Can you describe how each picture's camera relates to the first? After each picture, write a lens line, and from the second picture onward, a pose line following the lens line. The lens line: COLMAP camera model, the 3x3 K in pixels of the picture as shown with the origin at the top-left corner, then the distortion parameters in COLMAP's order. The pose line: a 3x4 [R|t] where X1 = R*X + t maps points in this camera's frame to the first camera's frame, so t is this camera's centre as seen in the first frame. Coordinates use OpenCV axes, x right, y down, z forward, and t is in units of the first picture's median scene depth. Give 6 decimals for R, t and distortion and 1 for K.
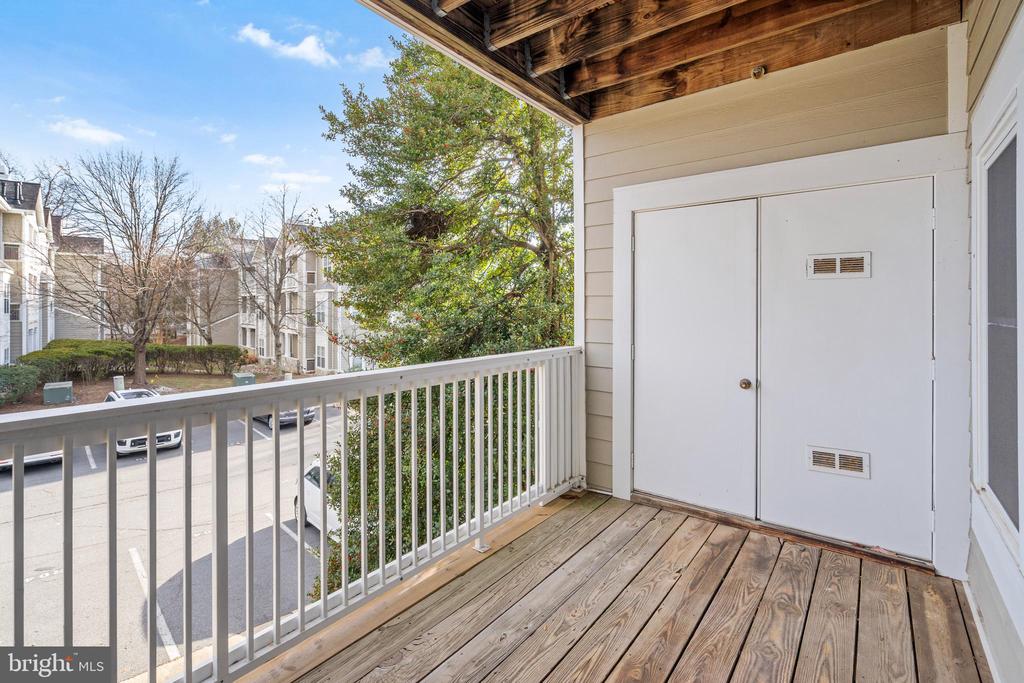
lens RADIAL K [[481.0, 0, 512.2], [0, 481.0, 317.2], [0, 0, 1]] dist [-0.000969, 0.000649]
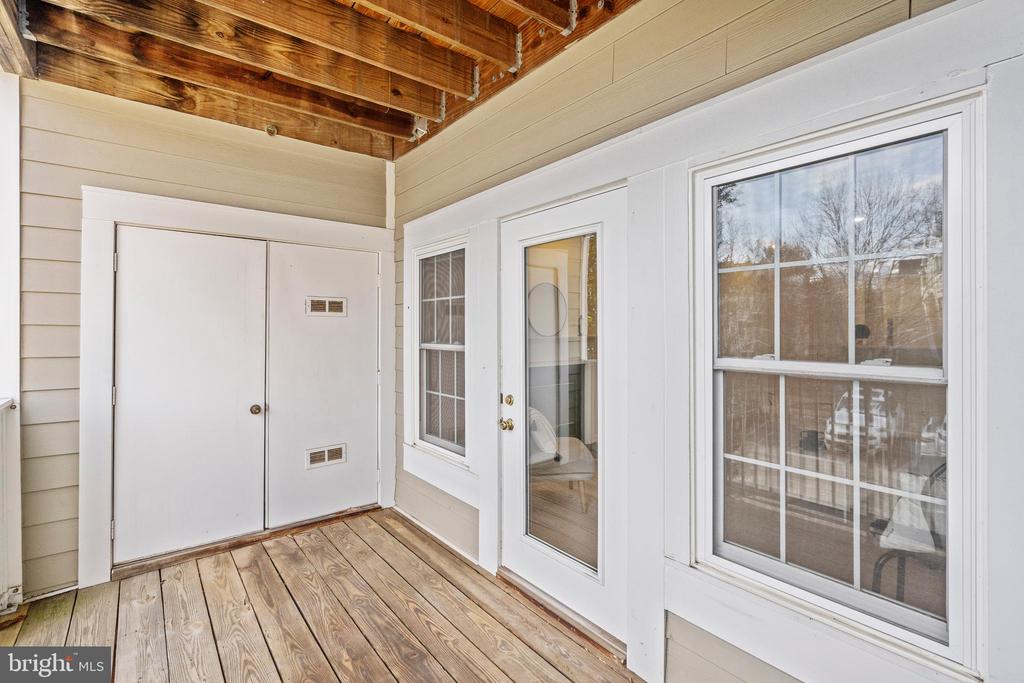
lens RADIAL K [[462.3, 0, 510.7], [0, 462.3, 343.4], [0, 0, 1]] dist [-0.001129, 0.000267]
pose [[0.245450, -0.025301, 0.969079, -0.400141], [0.018114, 0.999605, 0.021510, -0.023576], [-0.969240, 0.012275, 0.245811, 0.193636]]
